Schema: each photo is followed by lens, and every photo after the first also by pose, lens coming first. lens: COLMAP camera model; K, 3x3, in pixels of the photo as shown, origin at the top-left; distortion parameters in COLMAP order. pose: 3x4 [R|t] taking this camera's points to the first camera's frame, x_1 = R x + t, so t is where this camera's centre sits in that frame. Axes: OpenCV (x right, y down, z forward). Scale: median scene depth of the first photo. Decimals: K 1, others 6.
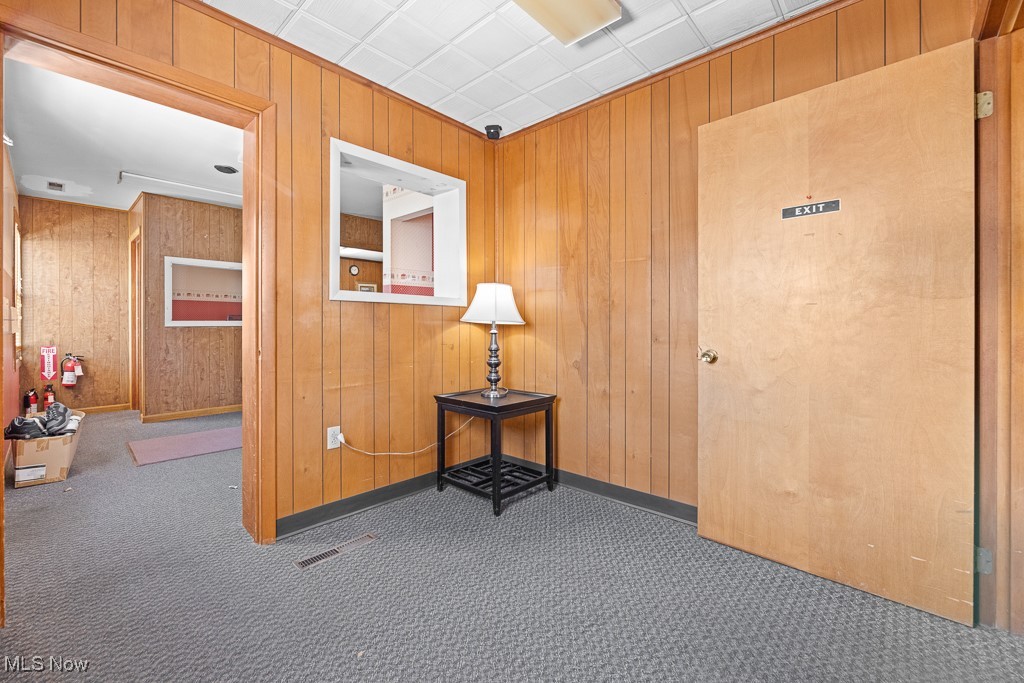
lens RADIAL K [[418.4, 0, 510.9], [0, 418.4, 331.6], [0, 0, 1]] dist [-0.002258, -0.000266]
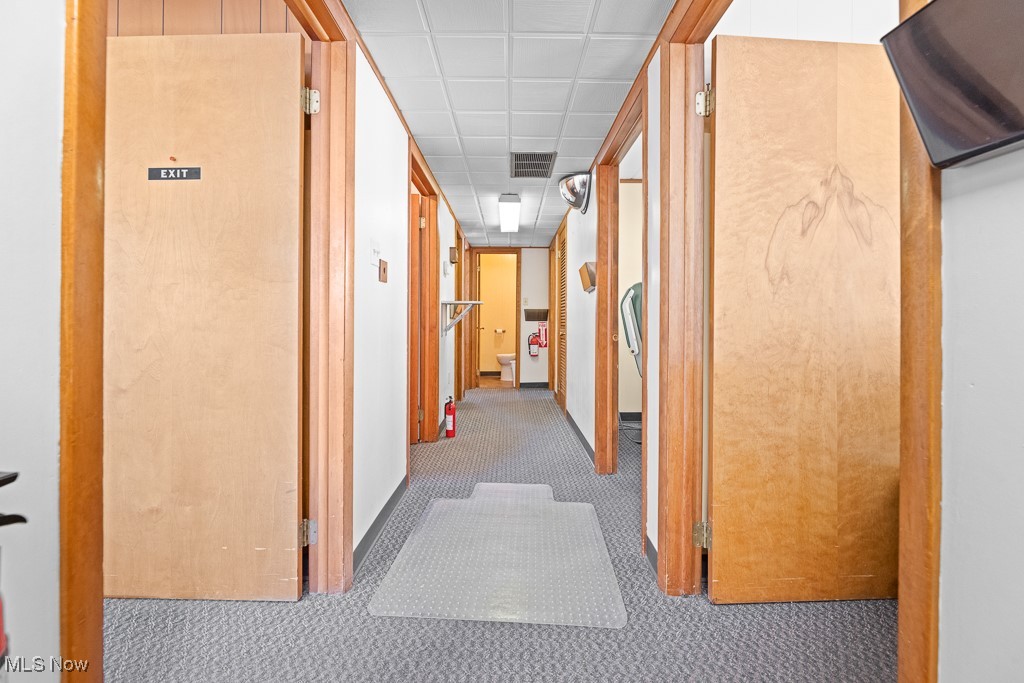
lens RADIAL K [[418.4, 0, 511.8], [0, 418.4, 322.8], [0, 0, 1]] dist [-0.002258, -0.000266]
pose [[0.730579, -0.004082, 0.682816, 0.641584], [0.005381, 0.999985, 0.000221, 0.017899], [-0.682807, 0.003513, 0.730590, -0.099564]]
